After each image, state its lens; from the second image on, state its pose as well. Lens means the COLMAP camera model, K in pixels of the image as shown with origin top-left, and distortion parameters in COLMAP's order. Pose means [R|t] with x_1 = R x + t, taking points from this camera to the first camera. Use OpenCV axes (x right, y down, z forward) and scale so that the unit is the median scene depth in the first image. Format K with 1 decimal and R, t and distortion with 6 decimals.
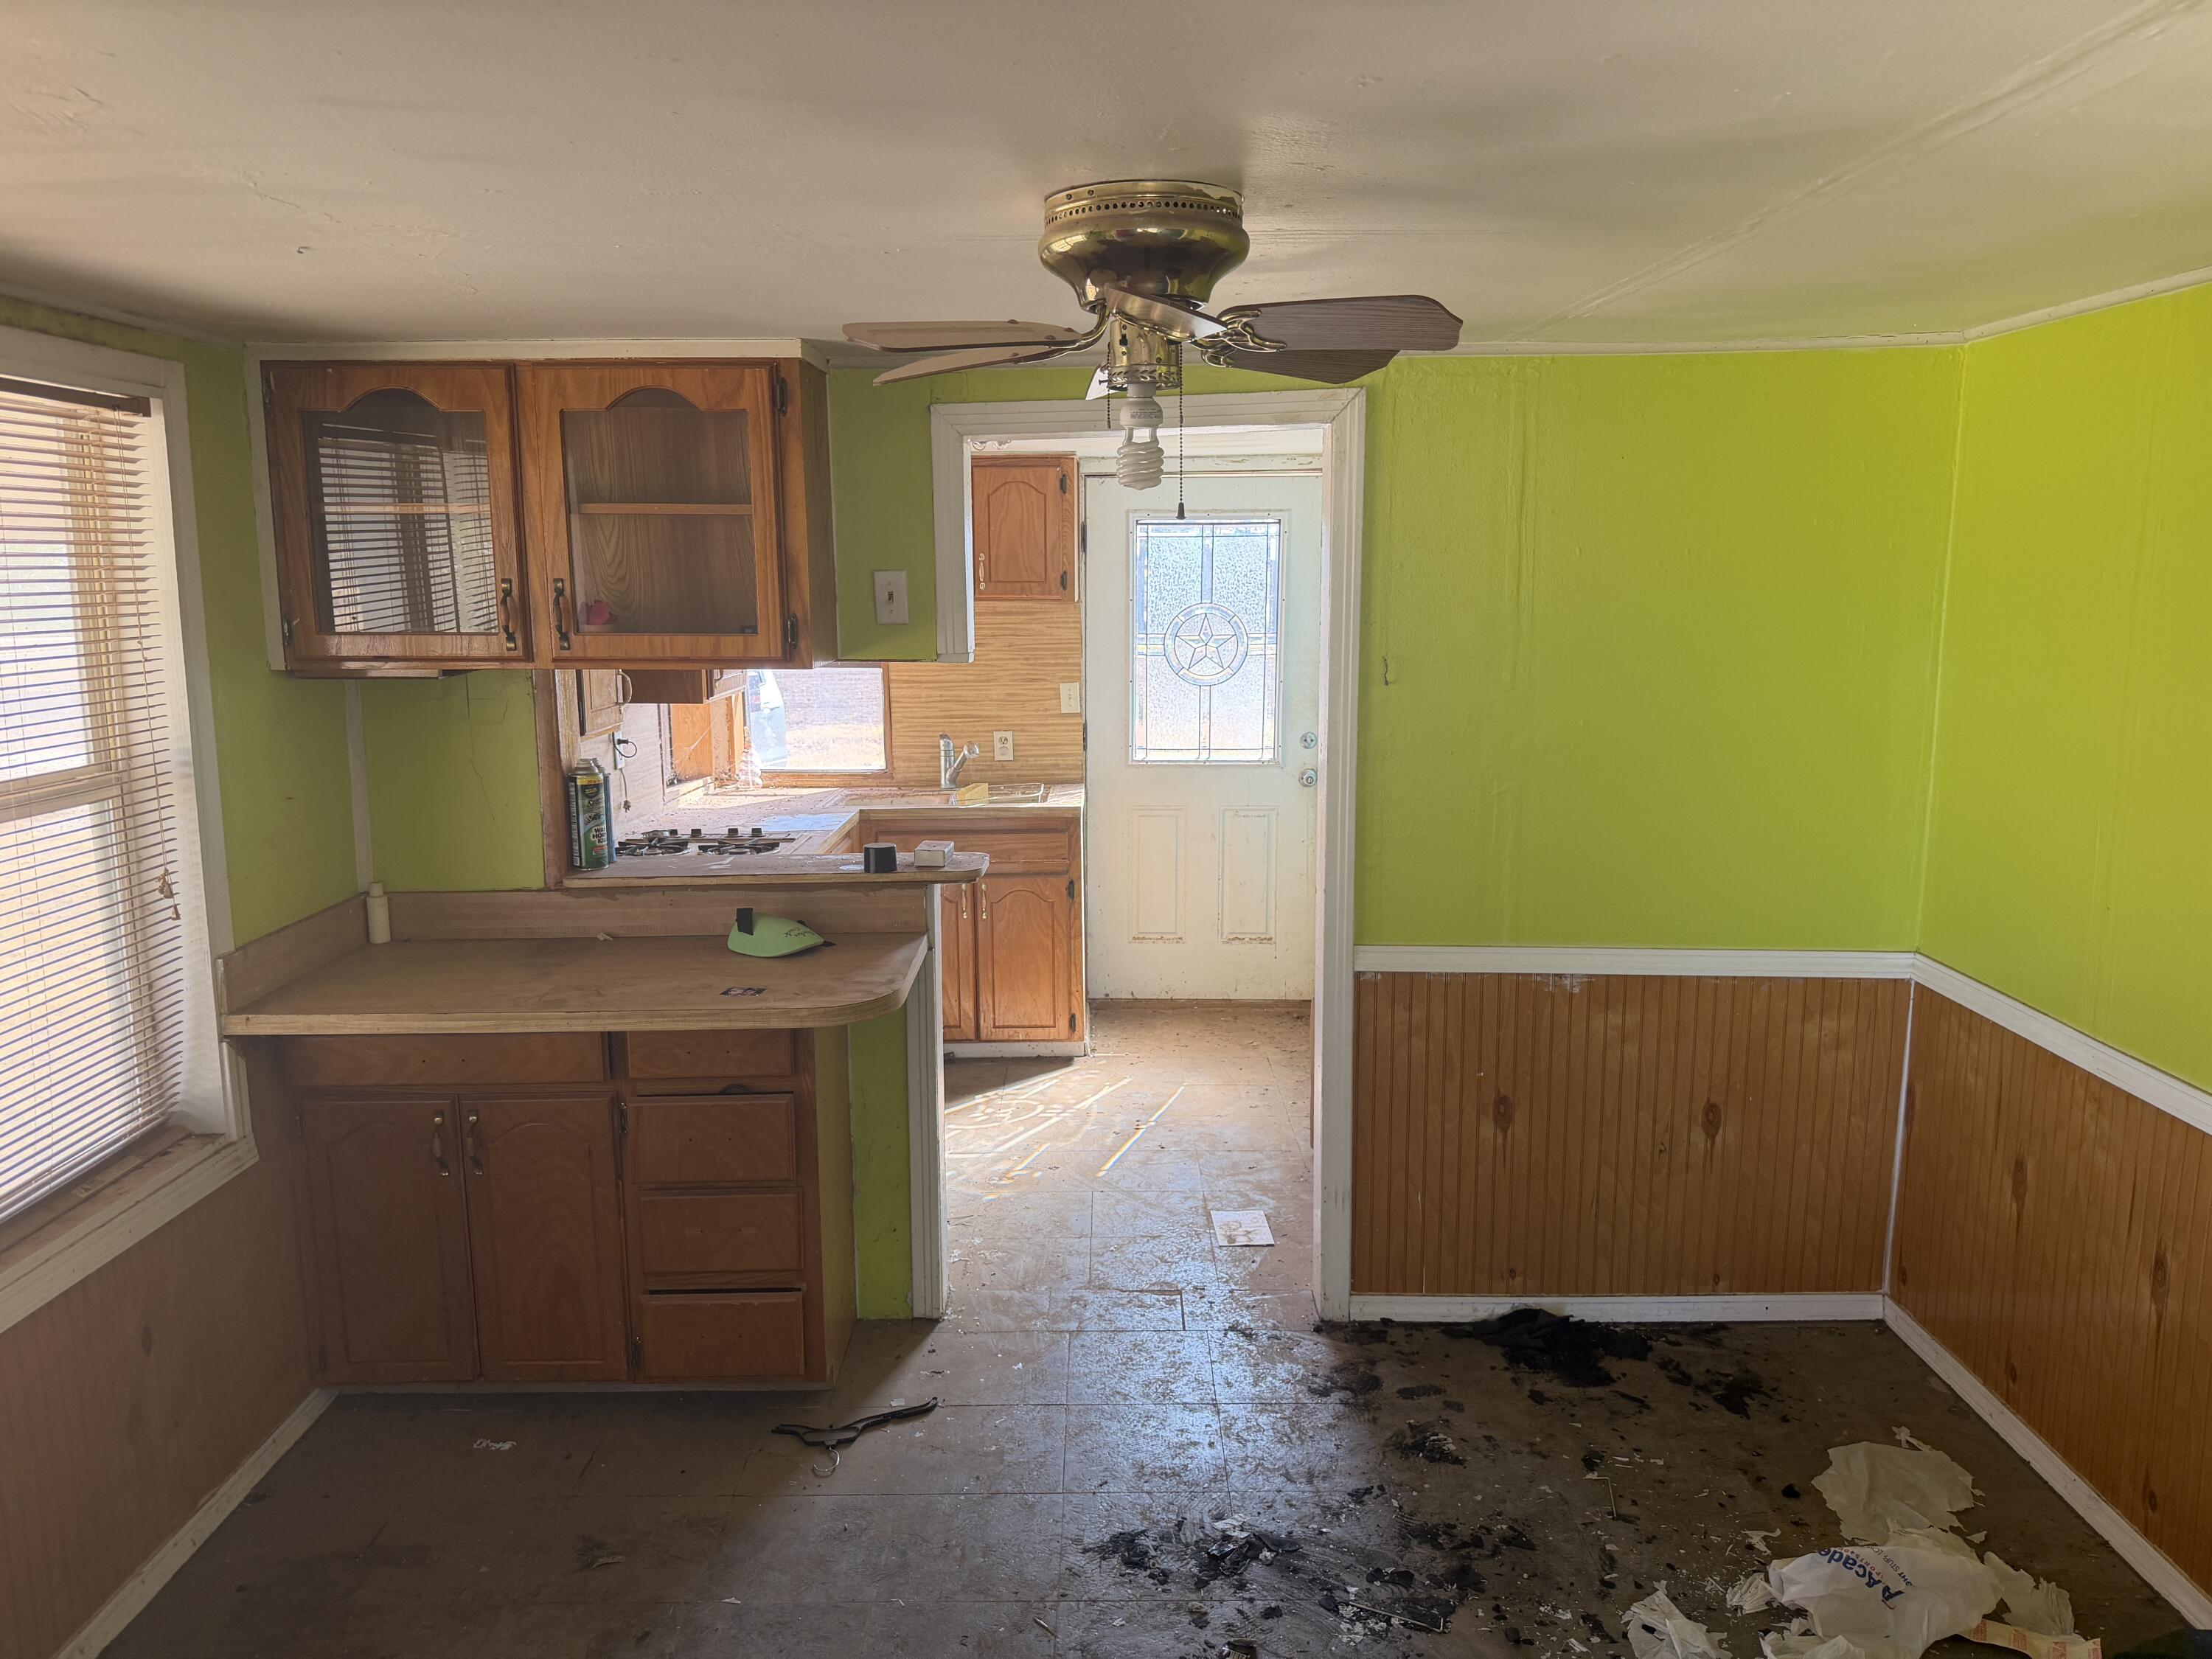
lens RADIAL K [[1596.1, 0, 1107.7], [0, 1596.1, 838.7], [0, 0, 1]] dist [0.067806, -0.010468]
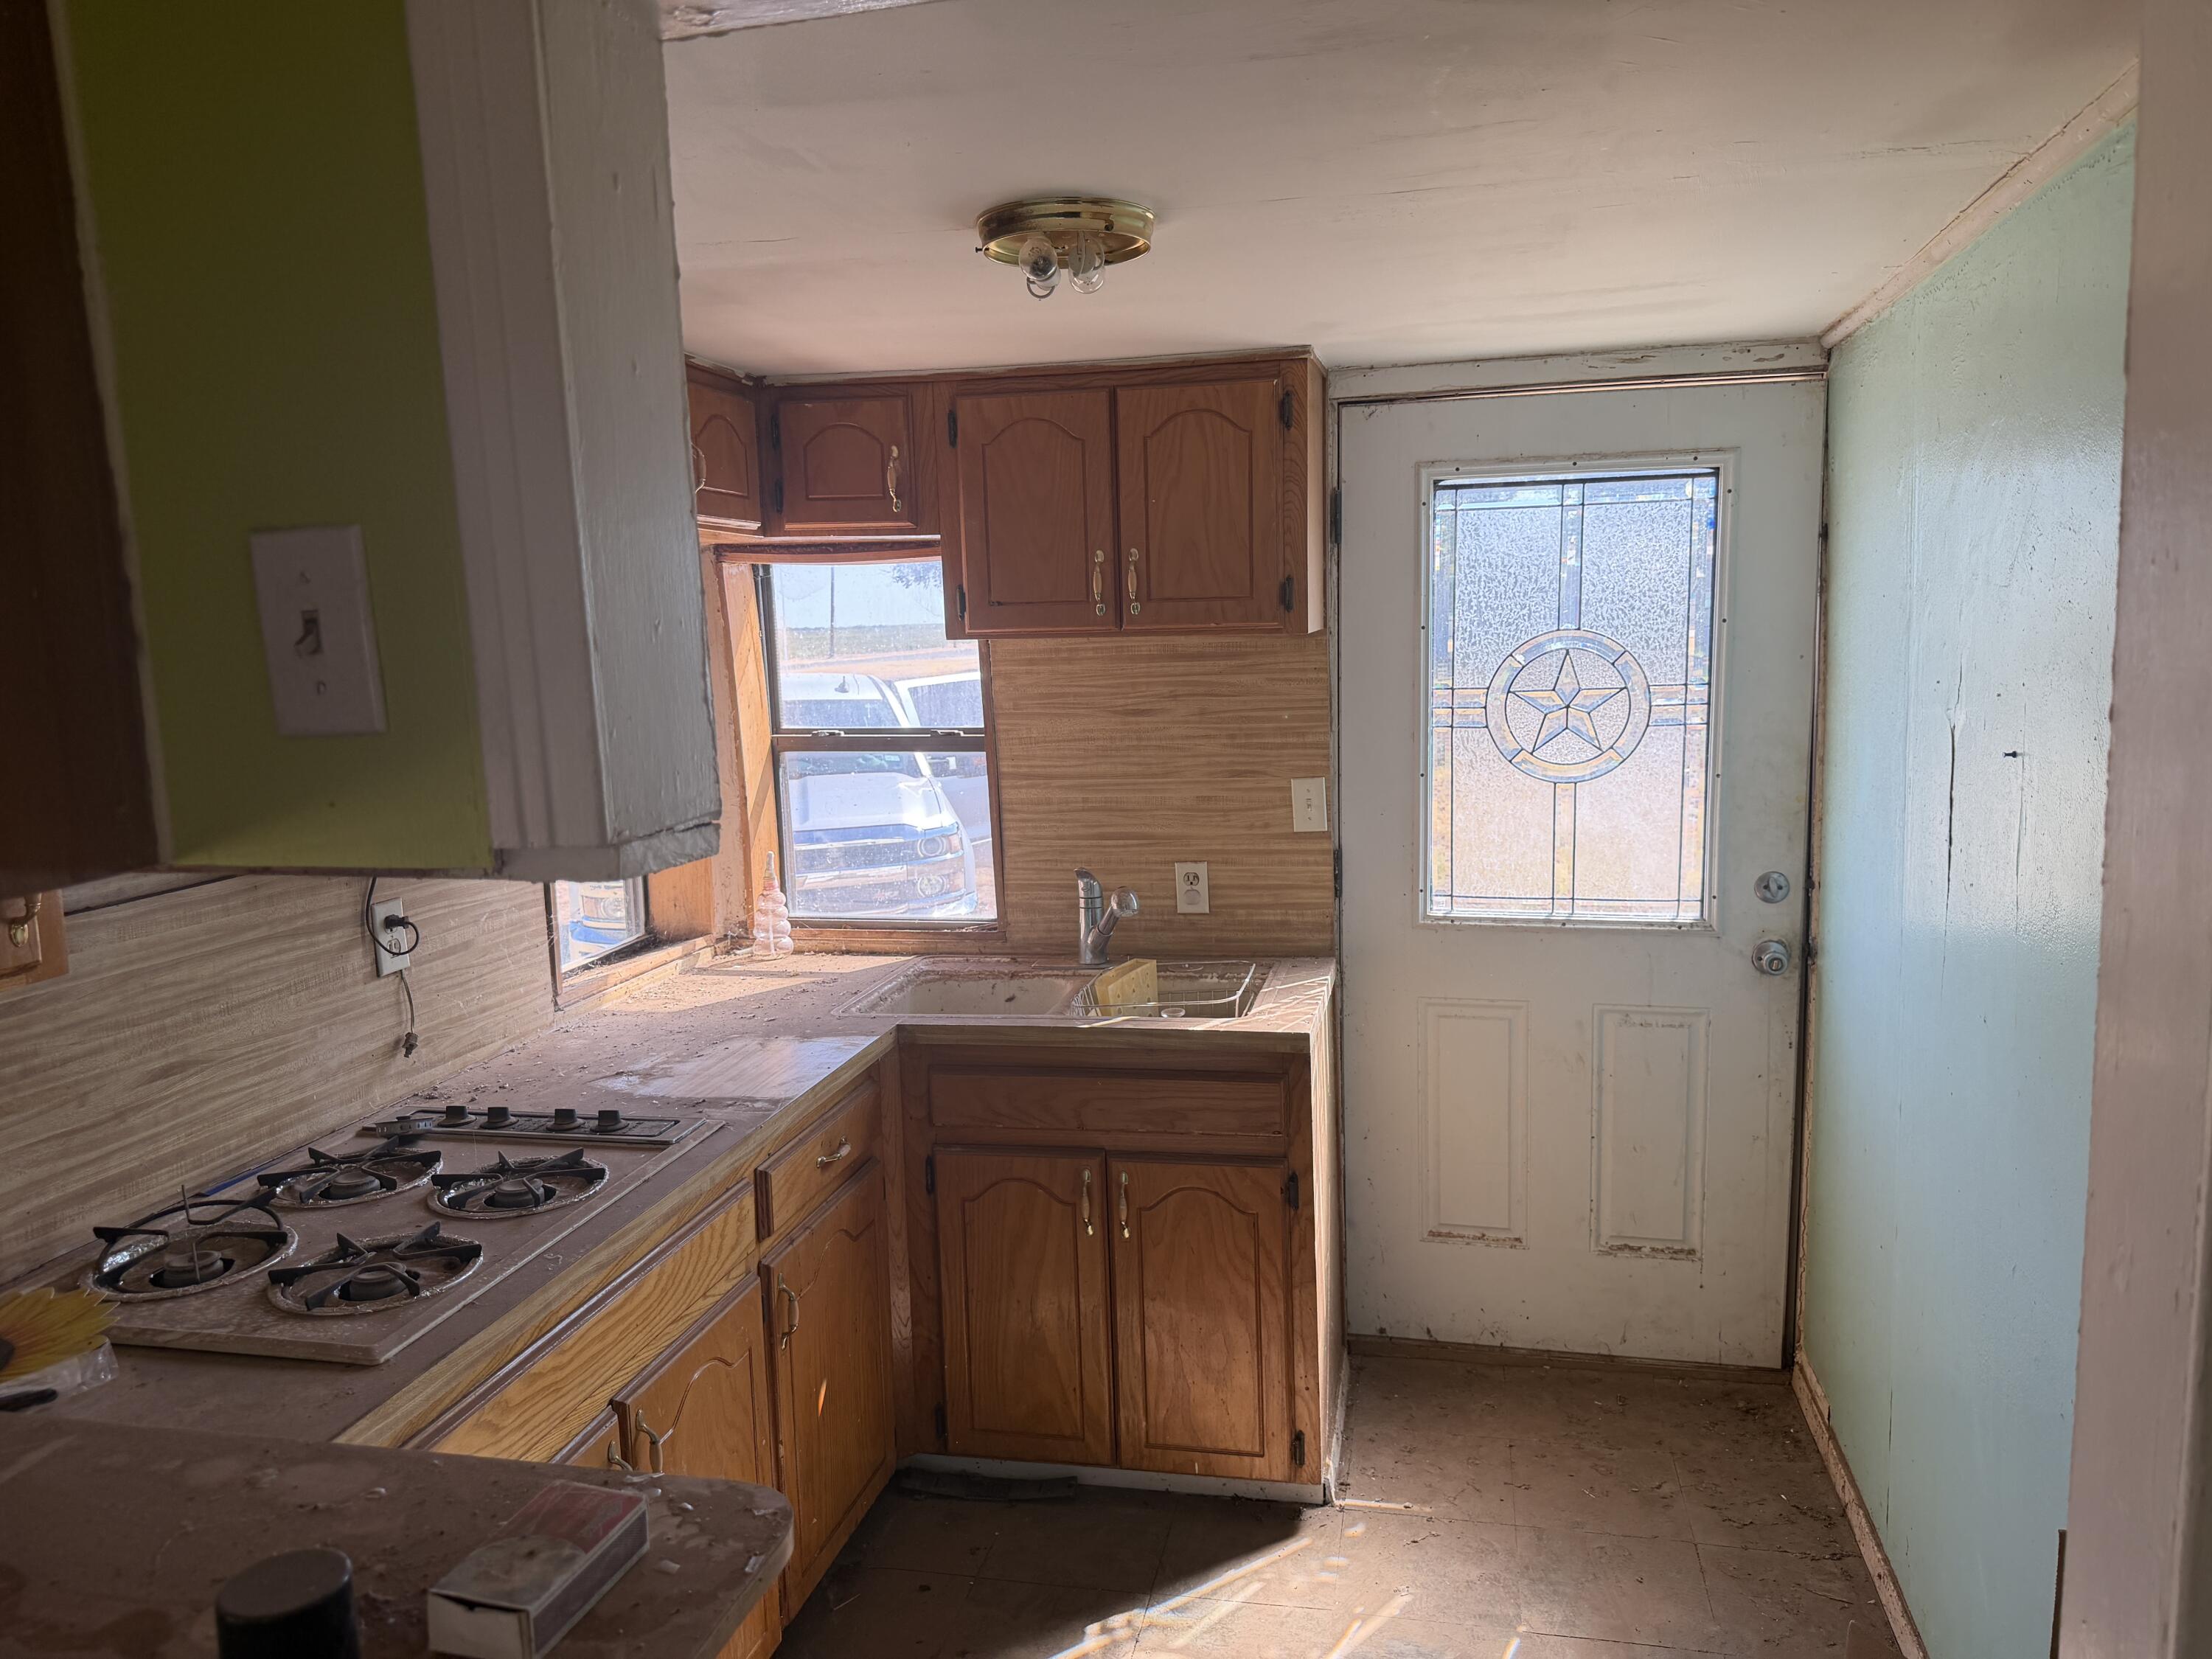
lens RADIAL K [[1596.1, 0, 1096.3], [0, 1596.1, 821.1], [0, 0, 1]] dist [0.067806, -0.010468]
pose [[0.976092, 0.005622, -0.217286, 0.024849], [-0.012287, 0.999494, -0.029334, -0.065659], [0.217011, 0.031302, 0.975667, 0.443621]]
